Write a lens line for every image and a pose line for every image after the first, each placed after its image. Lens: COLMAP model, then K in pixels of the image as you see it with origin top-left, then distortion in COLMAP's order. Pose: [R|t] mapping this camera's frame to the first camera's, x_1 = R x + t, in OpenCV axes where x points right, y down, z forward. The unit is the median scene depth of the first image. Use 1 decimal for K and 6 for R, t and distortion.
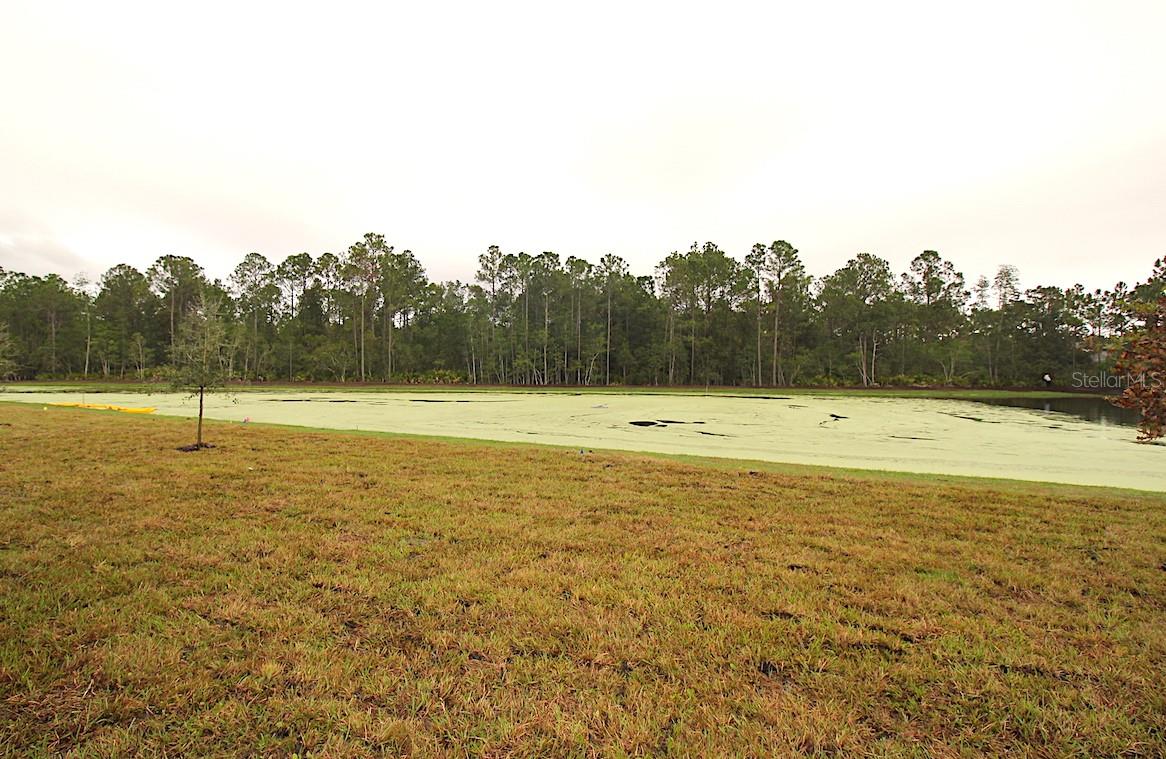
lens RADIAL K [[543.8, 0, 577.9], [0, 543.8, 375.8], [0, 0, 1]] dist [0.015651, -0.000022]
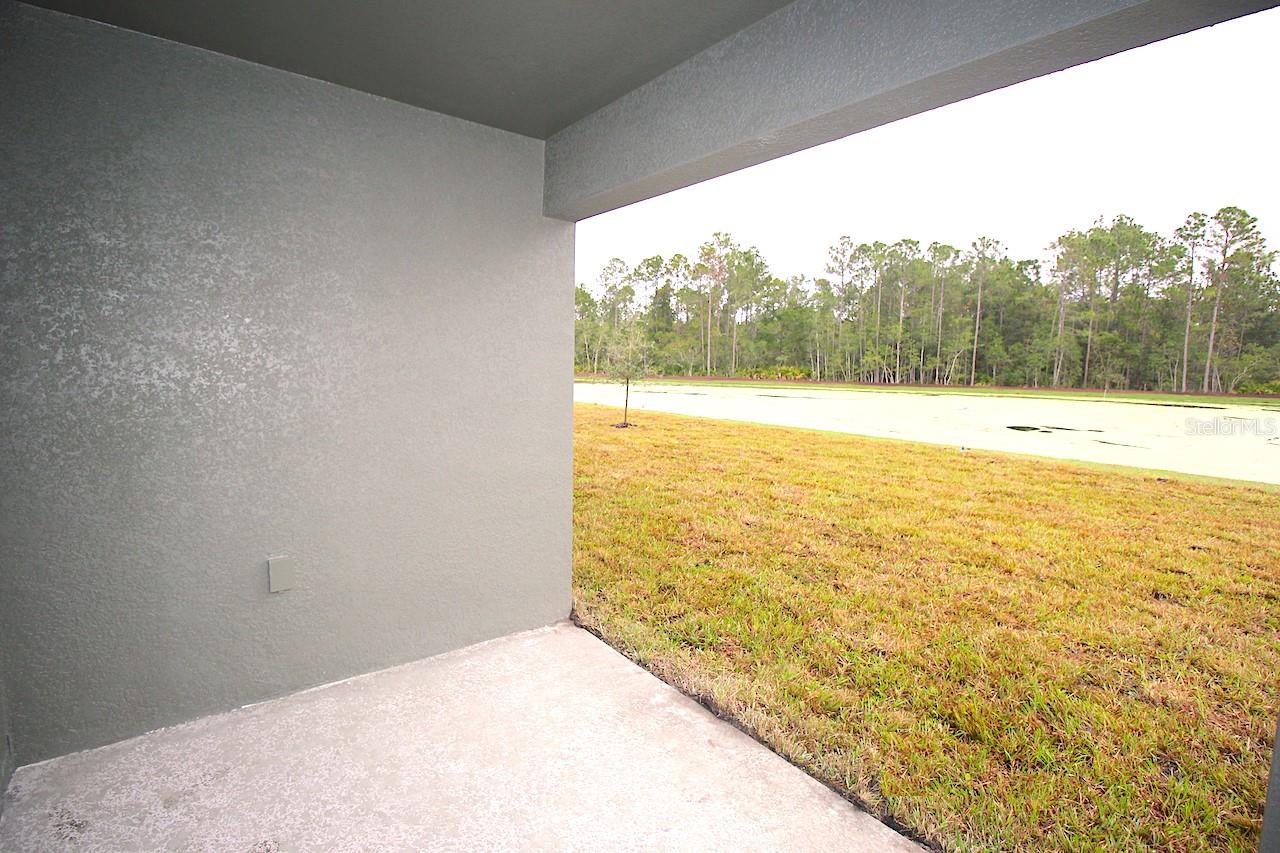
lens RADIAL K [[598.4, 0, 641.5], [0, 598.4, 422.6], [0, 0, 1]] dist [-0.011856, -0.006213]
pose [[0.911248, 0.050933, -0.408697, -0.037955], [-0.015790, 0.995915, 0.088907, -0.000942], [0.411556, -0.074563, 0.908329, -0.127174]]
